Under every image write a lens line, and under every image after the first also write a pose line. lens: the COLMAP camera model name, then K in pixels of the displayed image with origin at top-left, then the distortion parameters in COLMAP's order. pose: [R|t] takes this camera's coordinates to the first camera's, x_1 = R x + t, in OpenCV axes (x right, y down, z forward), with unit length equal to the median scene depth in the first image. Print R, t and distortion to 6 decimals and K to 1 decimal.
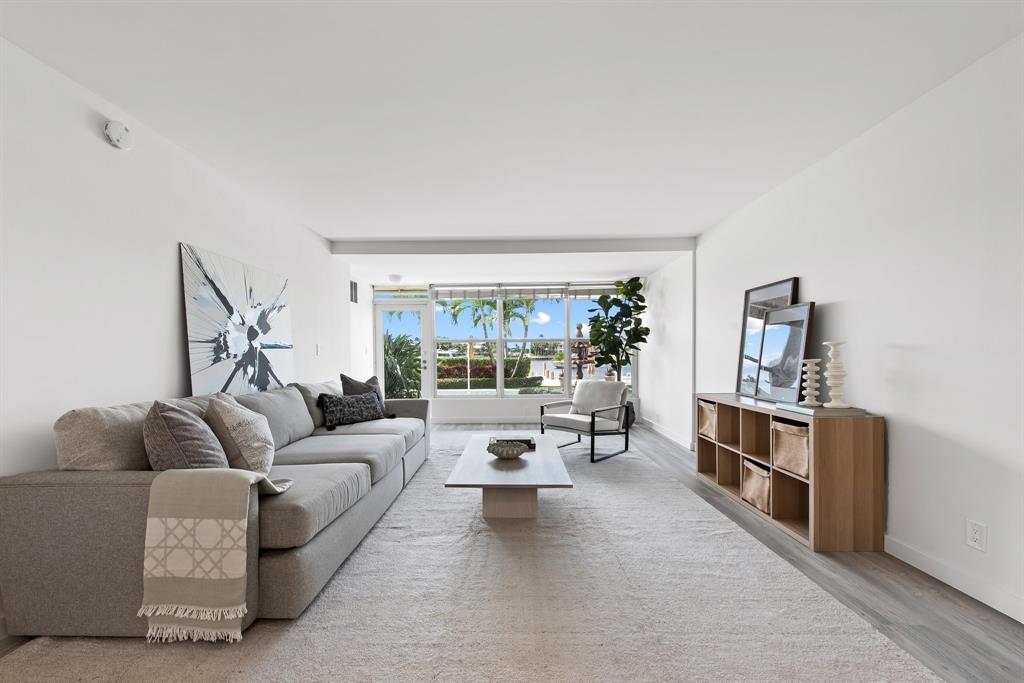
lens RADIAL K [[405.3, 0, 507.6], [0, 405.3, 355.3], [0, 0, 1]] dist [0.001078, -0.000005]
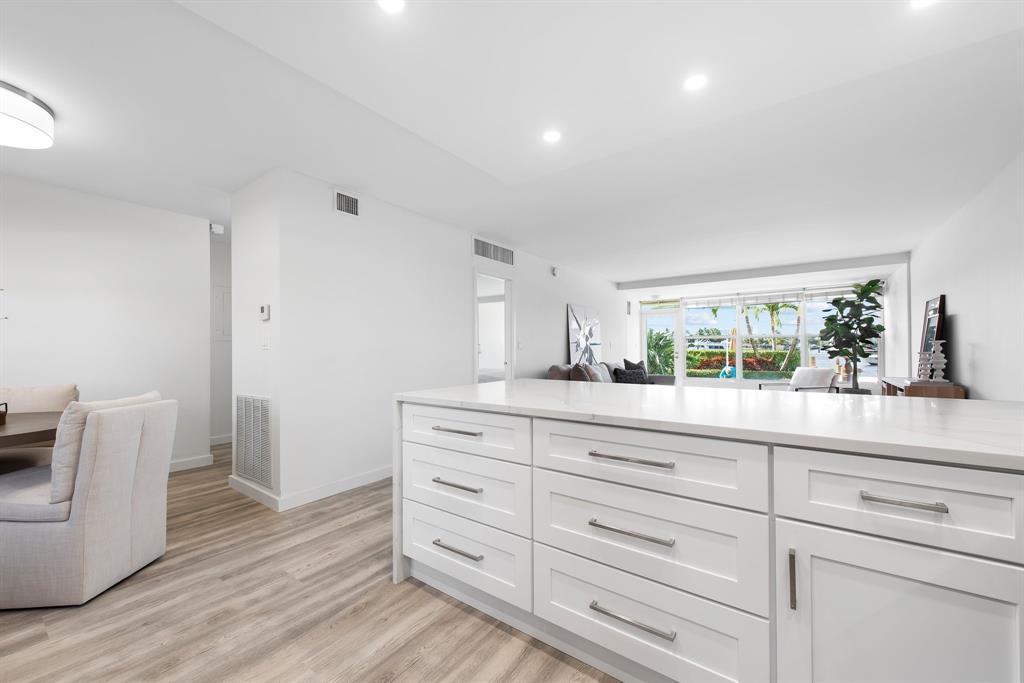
lens RADIAL K [[405.3, 0, 507.6], [0, 405.3, 355.3], [0, 0, 1]] dist [0.001078, -0.000005]
pose [[0.813471, 0.014188, -0.581433, 0.155947], [-0.002473, 0.999778, 0.020937, -0.003816], [0.581600, -0.015594, 0.813325, -0.549845]]
